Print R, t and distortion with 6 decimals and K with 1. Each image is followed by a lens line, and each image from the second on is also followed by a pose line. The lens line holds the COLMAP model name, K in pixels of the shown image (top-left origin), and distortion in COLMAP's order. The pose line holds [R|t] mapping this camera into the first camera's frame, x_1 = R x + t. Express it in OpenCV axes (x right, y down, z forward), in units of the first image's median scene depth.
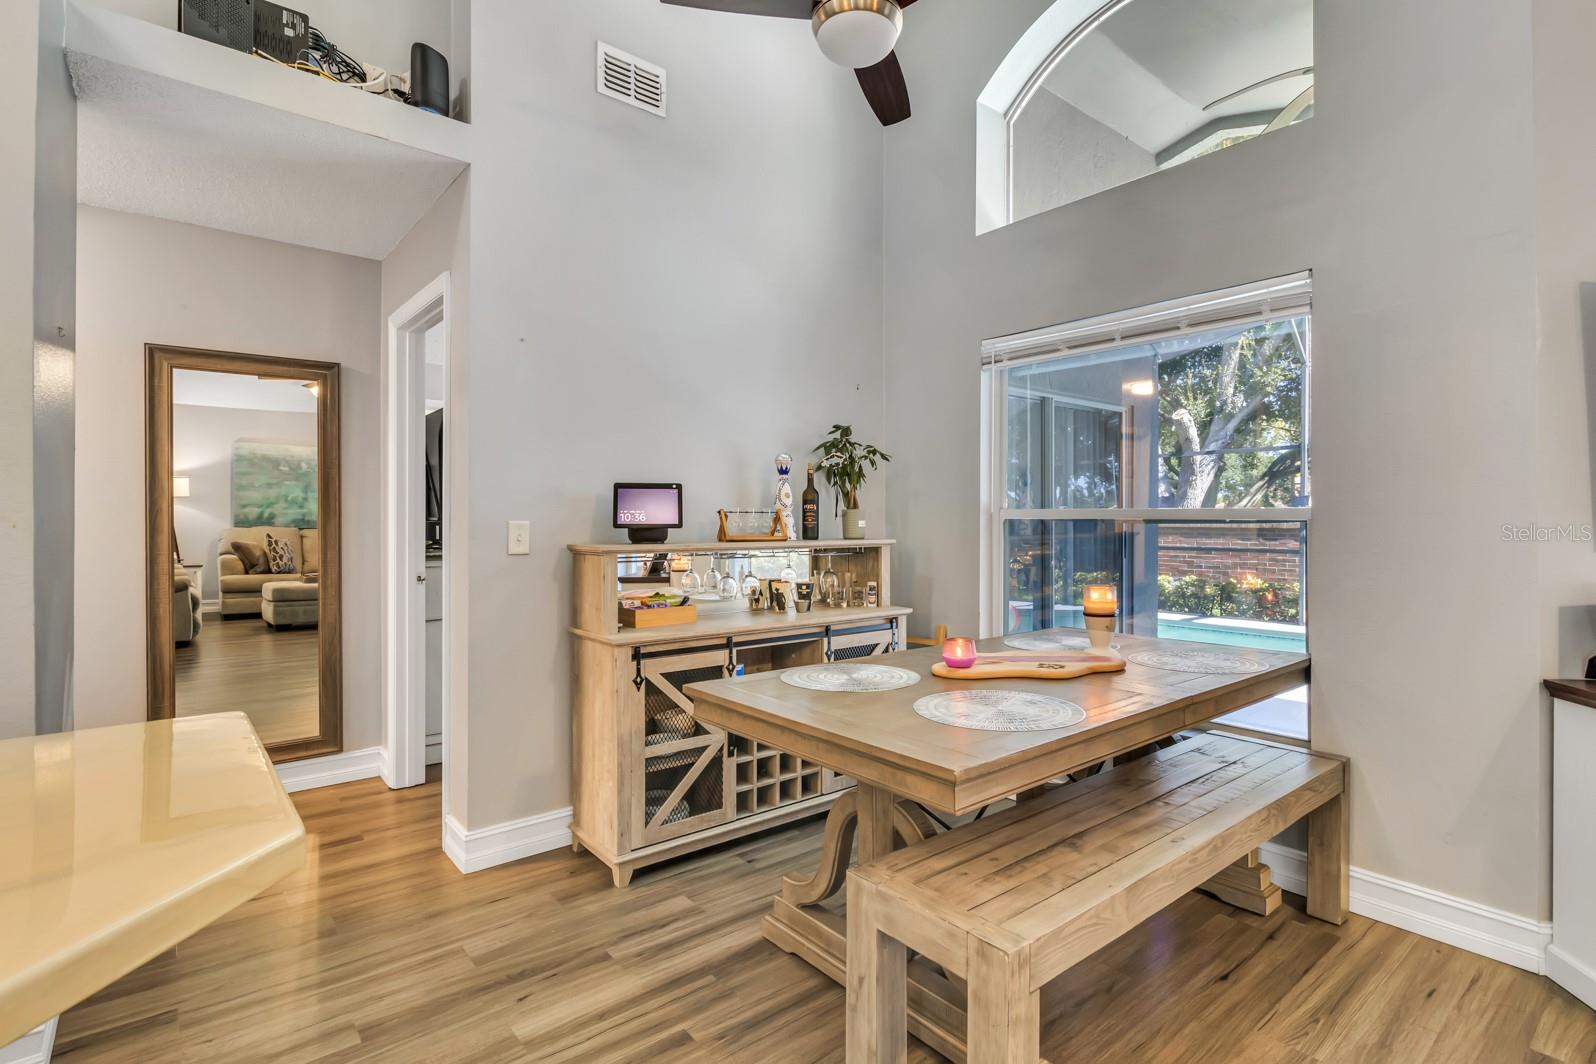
lens RADIAL K [[779.8, 0, 809.1], [0, 779.8, 517.1], [0, 0, 1]] dist [-0.004012, -0.001176]
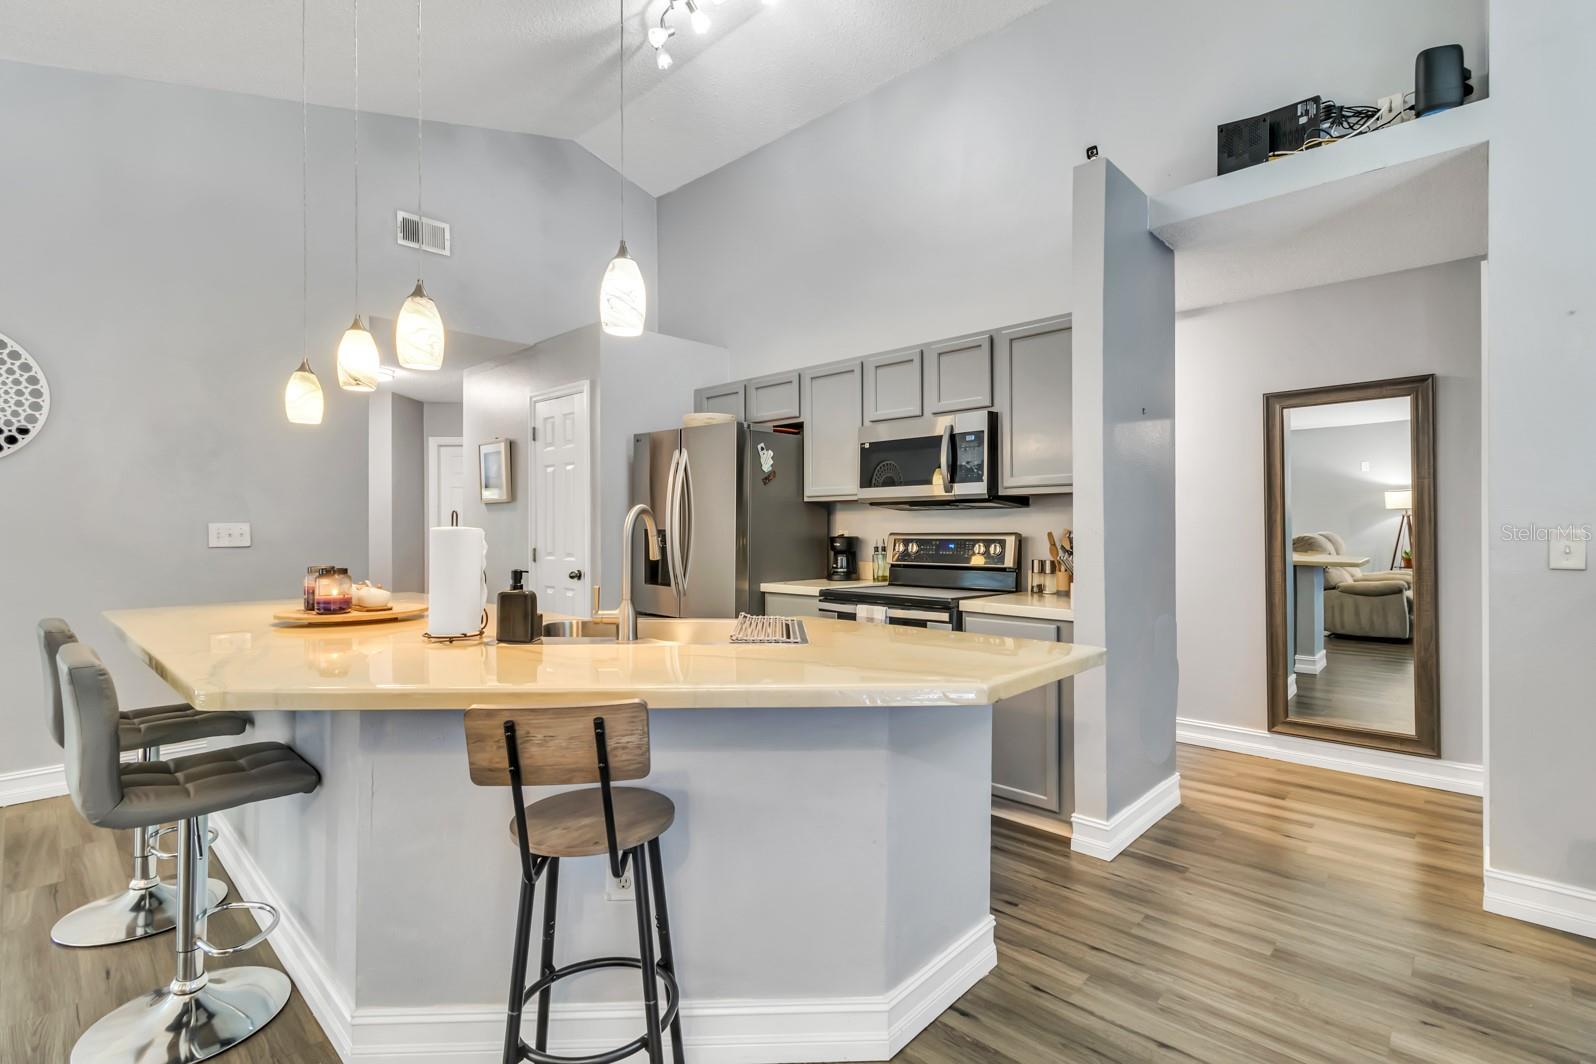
lens RADIAL K [[737.3, 0, 803.2], [0, 737.3, 526.3], [0, 0, 1]] dist [0.000626, 0.000127]
pose [[0.123868, -0.003754, -0.992292, 0.278610], [0.005667, 0.999979, -0.003076, -0.000841], [0.992283, -0.005243, 0.123887, 0.073289]]
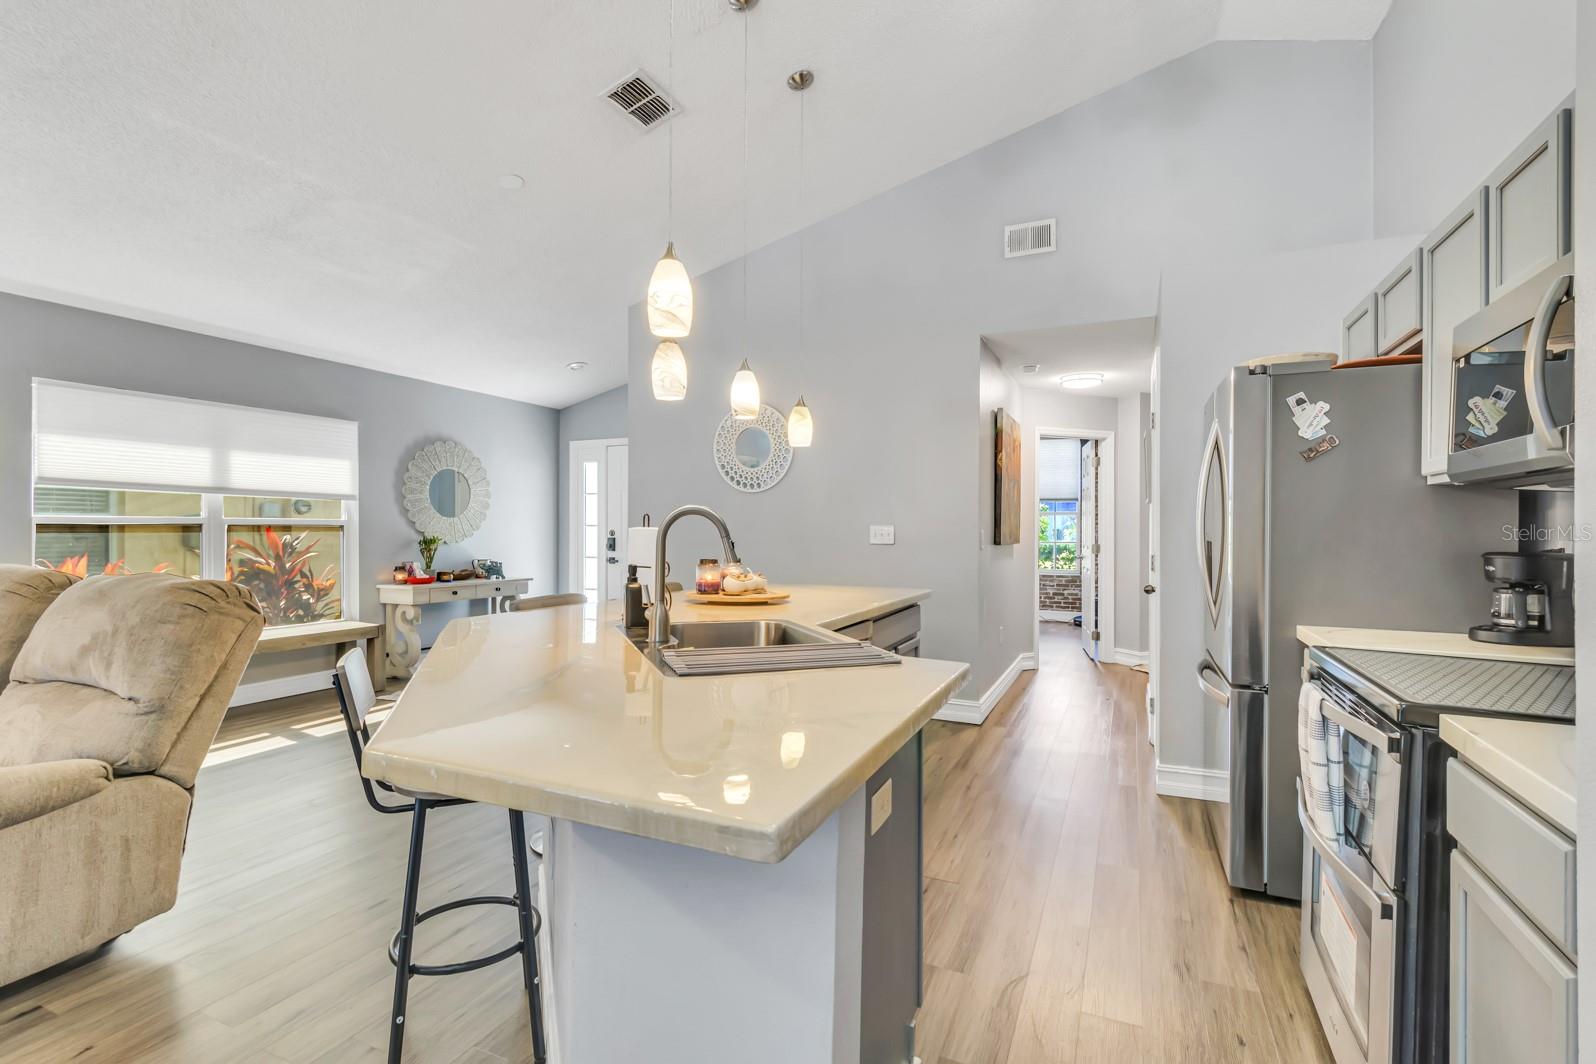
lens RADIAL K [[736.4, 0, 806.4], [0, 736.4, 534.7], [0, 0, 1]] dist [0.001985, 0.001412]
pose [[-0.893839, -0.003886, -0.448372, -0.186728], [-0.006396, 0.999971, 0.004085, -0.000725], [0.448343, 0.006520, -0.893838, 0.614764]]
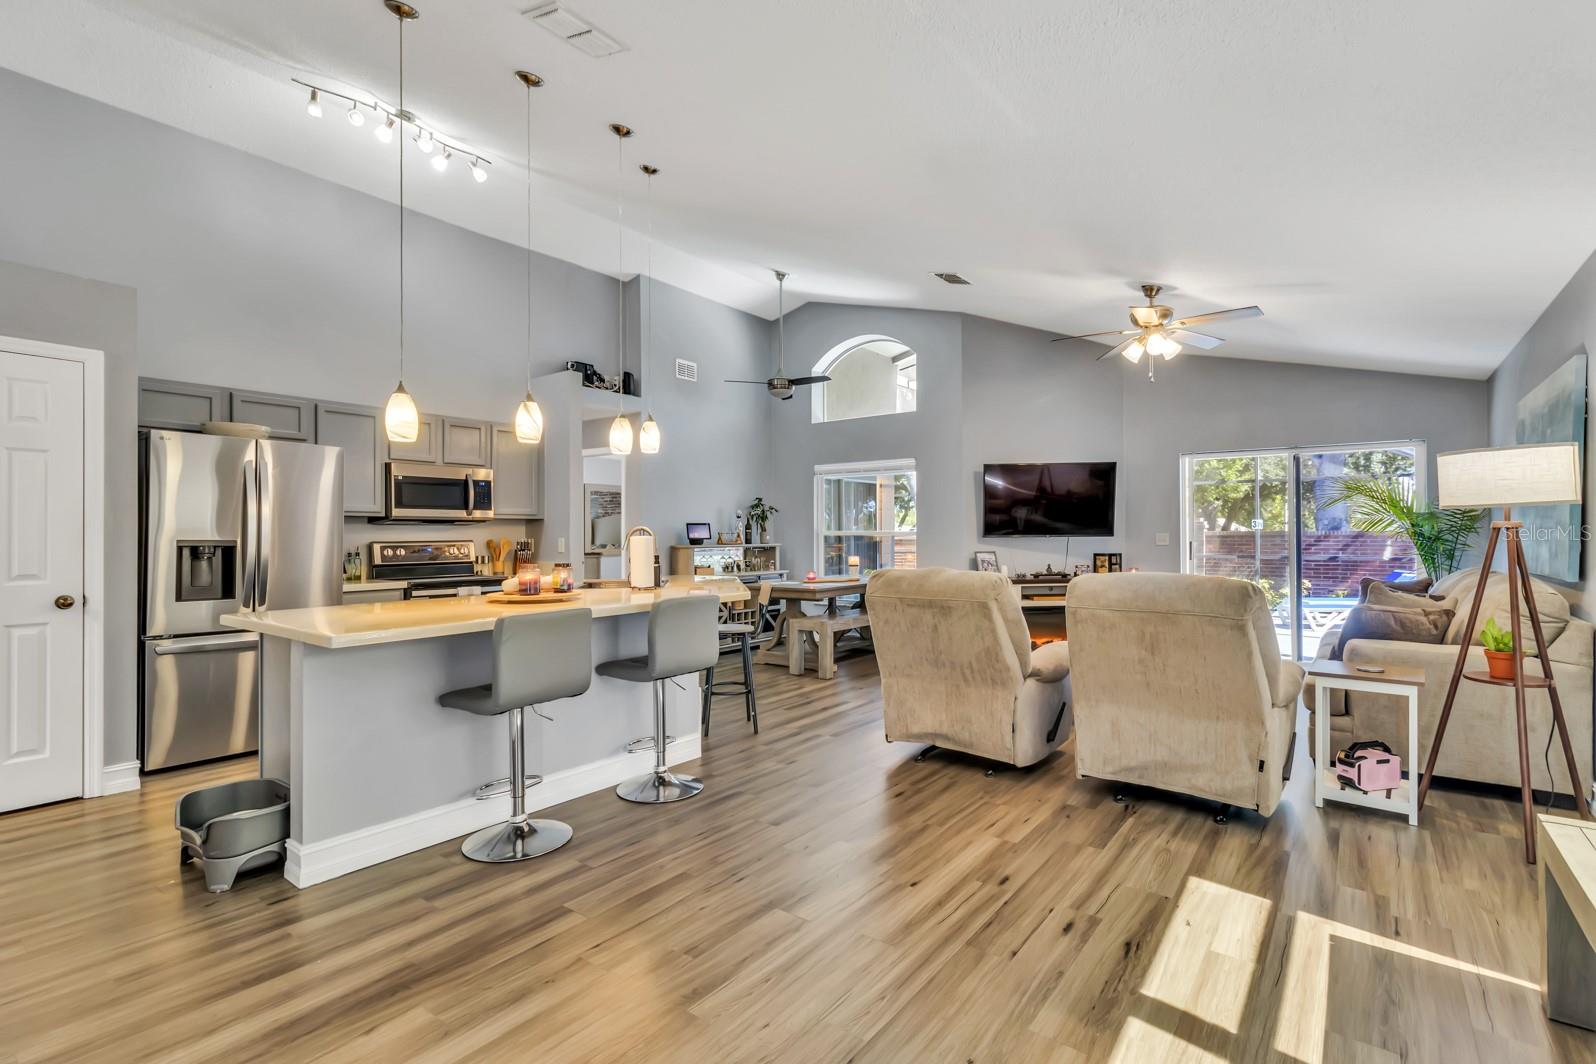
lens RADIAL K [[741.5, 0, 798.0], [0, 741.5, 532.0], [0, 0, 1]] dist [-0.002818, -0.000666]
pose [[0.975430, -0.004841, 0.220256, -0.405253], [0.004808, 0.999988, 0.000688, -0.011167], [-0.220257, 0.000387, 0.975442, -1.502484]]
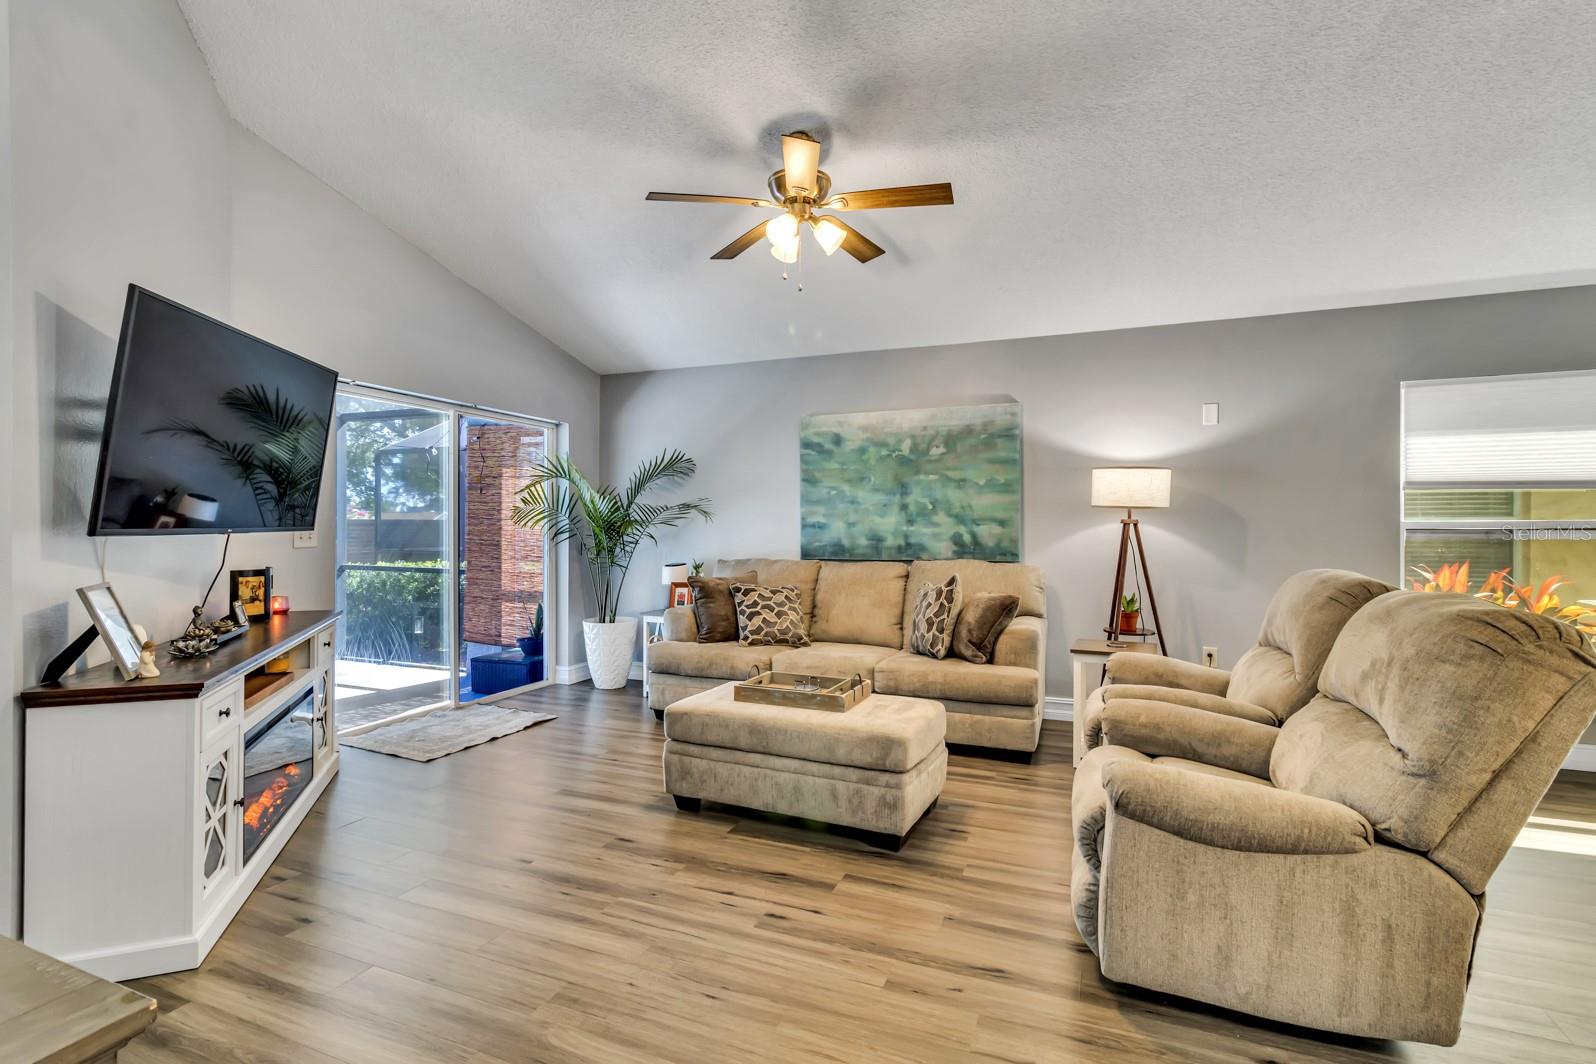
lens RADIAL K [[738.8, 0, 802.7], [0, 738.8, 527.3], [0, 0, 1]] dist [0.002352, 0.000675]
pose [[-0.465970, -0.006300, 0.884778, -0.212410], [-0.007908, 0.999964, 0.002956, -0.004670], [-0.884765, -0.005619, -0.466003, 0.374001]]
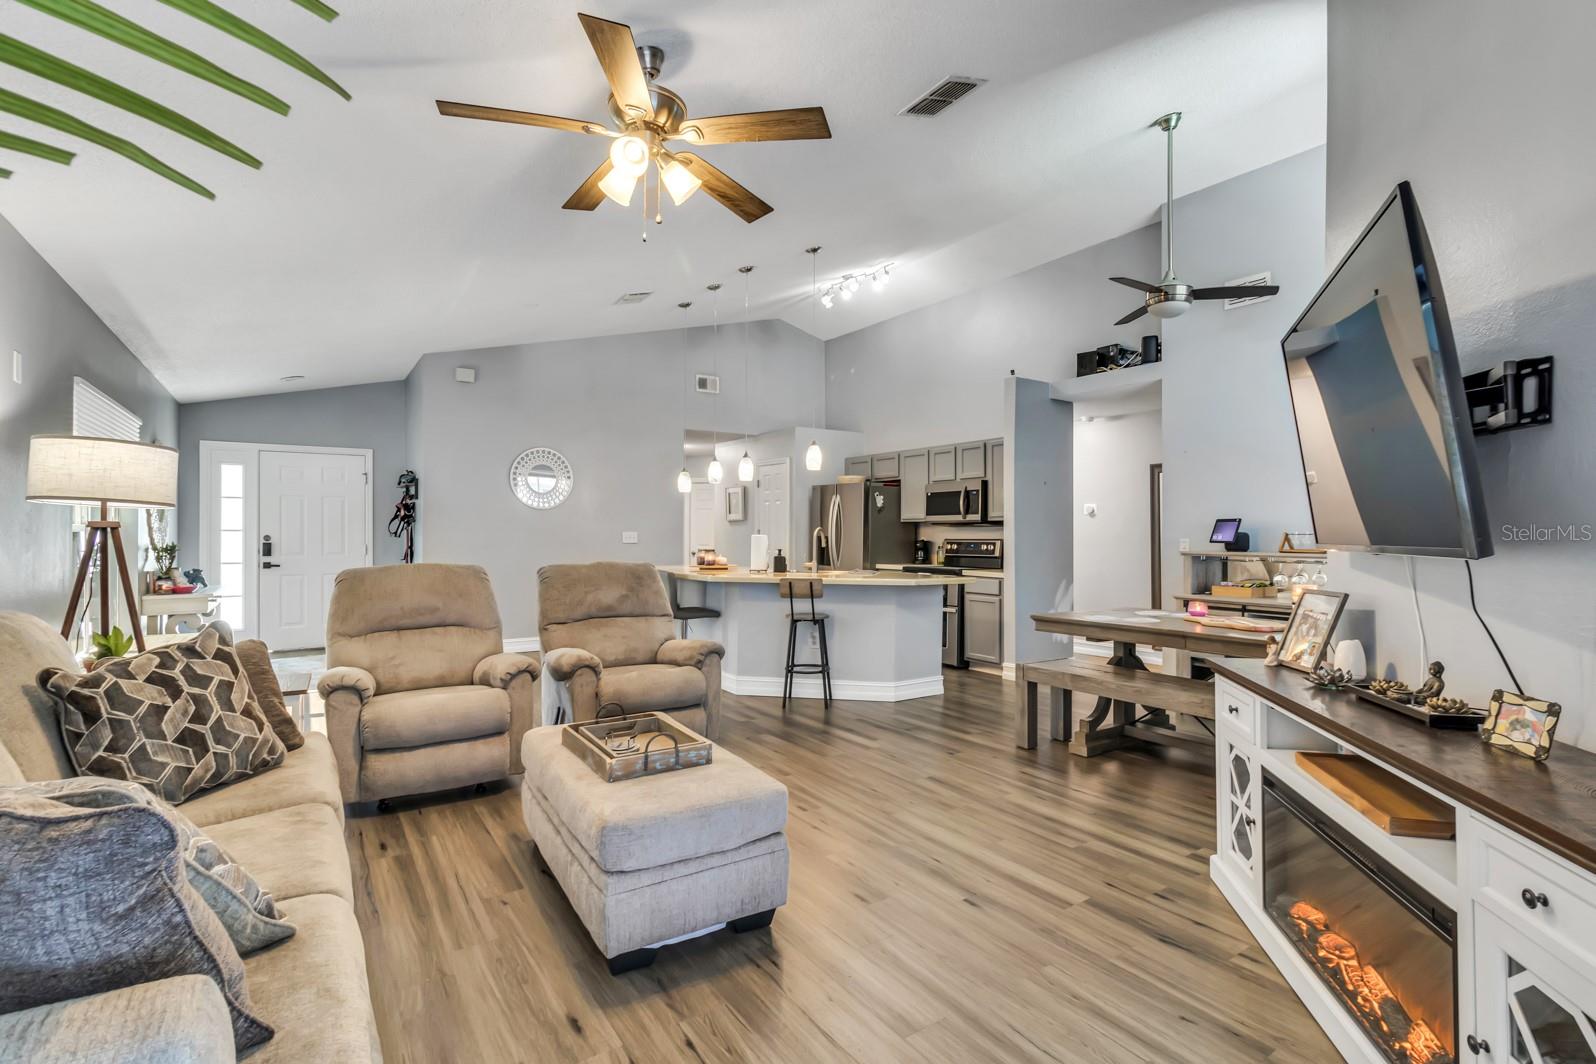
lens RADIAL K [[737.3, 0, 803.2], [0, 737.3, 526.3], [0, 0, 1]] dist [0.000626, 0.000127]
pose [[-0.098025, -0.012642, -0.995104, 1.499250], [-0.001485, 0.999920, -0.012557, -0.002707], [0.995183, 0.000247, -0.098036, 0.156583]]
